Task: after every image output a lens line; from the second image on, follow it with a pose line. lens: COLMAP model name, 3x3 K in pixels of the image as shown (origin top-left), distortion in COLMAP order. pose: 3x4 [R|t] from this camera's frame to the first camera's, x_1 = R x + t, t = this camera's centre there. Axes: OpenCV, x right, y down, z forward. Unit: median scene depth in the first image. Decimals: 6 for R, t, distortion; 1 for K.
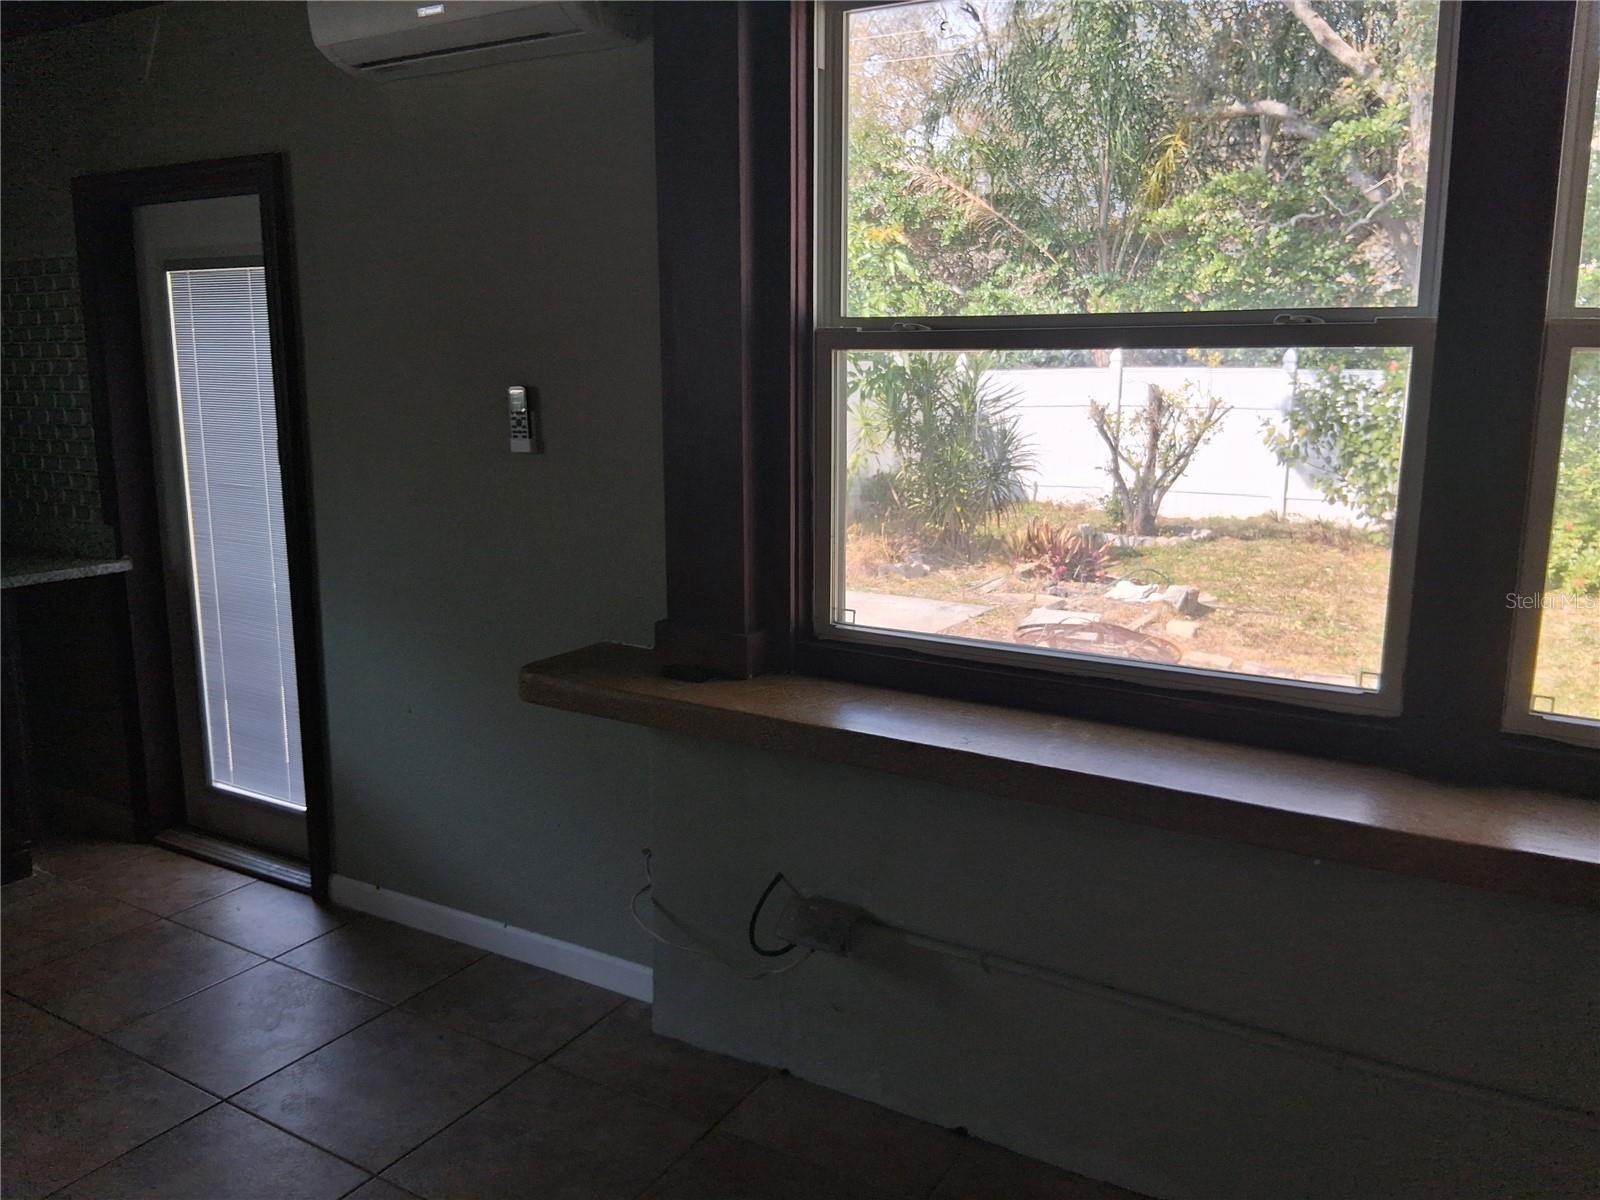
lens RADIAL K [[1211.9, 0, 801.2], [0, 1211.9, 595.4], [0, 0, 1]] dist [0.044614, -0.077207]
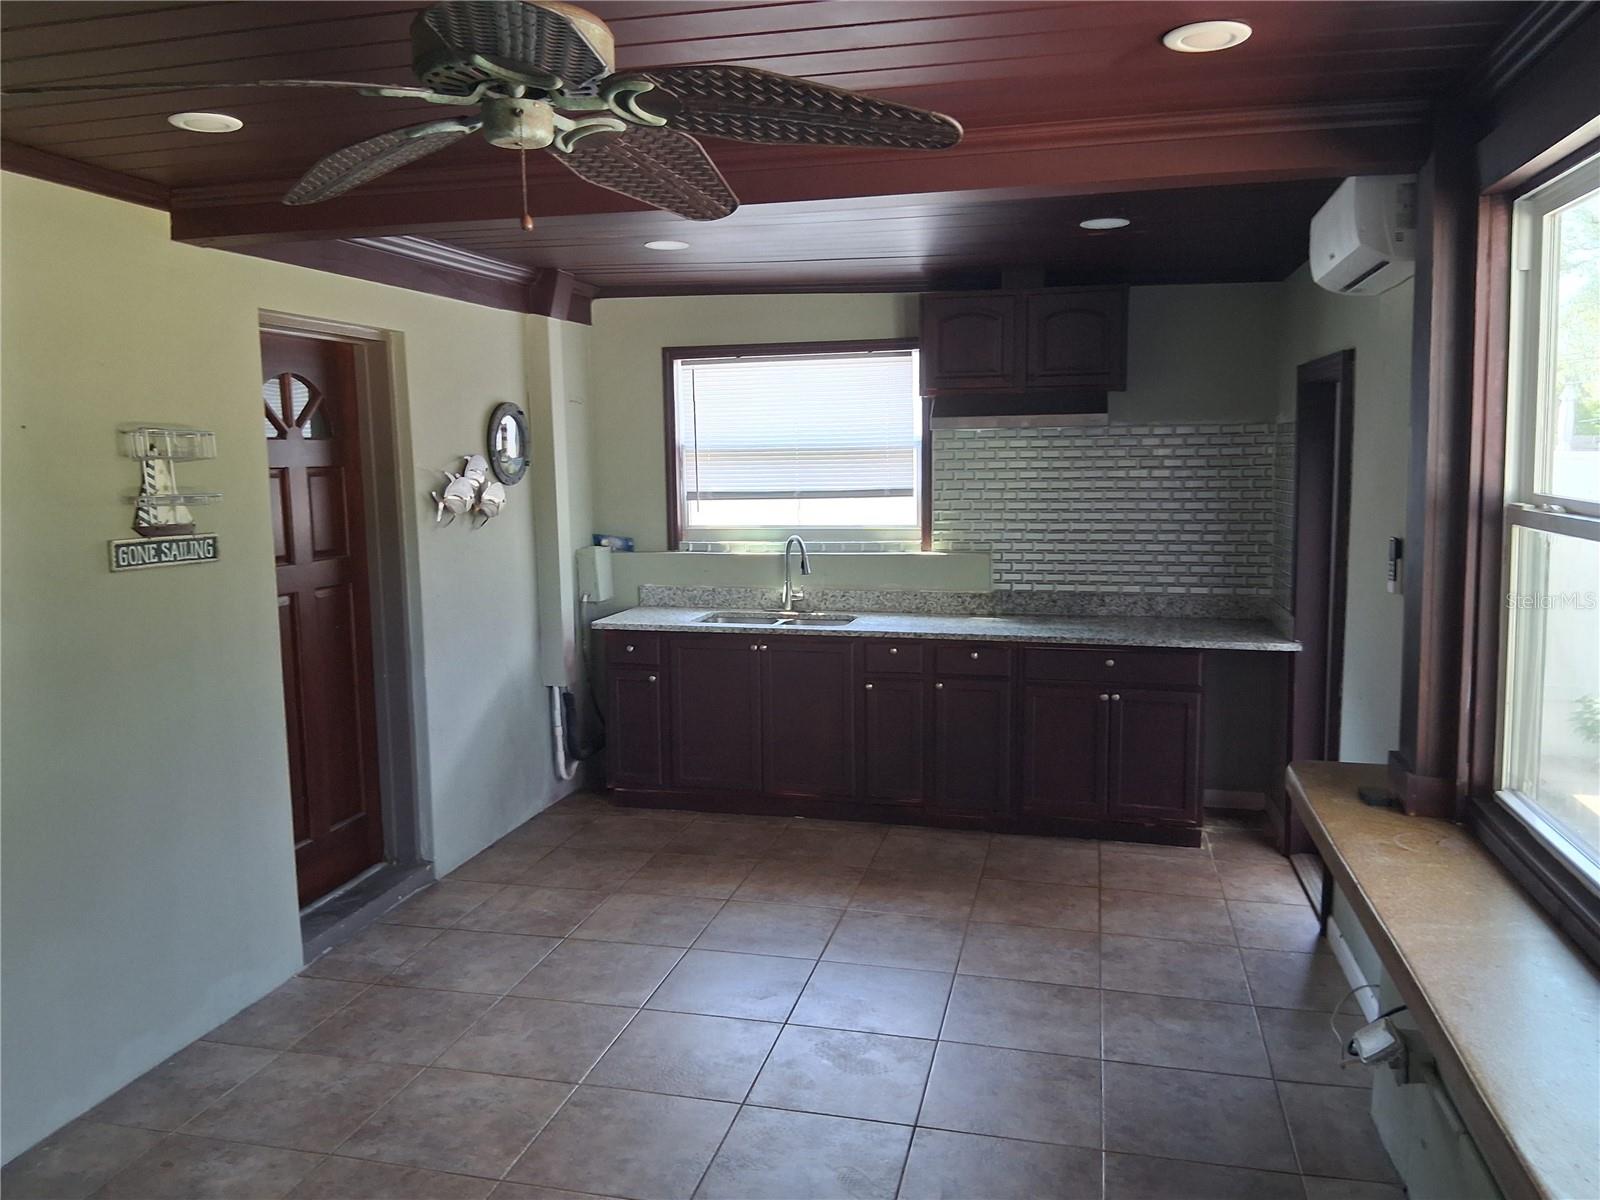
lens RADIAL K [[1211.9, 0, 812.2], [0, 1211.9, 603.6], [0, 0, 1]] dist [0.044614, -0.077207]
pose [[0.302002, 0.110126, -0.946925, 0.762411], [-0.161856, 0.984807, 0.062911, -0.095597], [0.939467, 0.134266, 0.315238, 0.101219]]
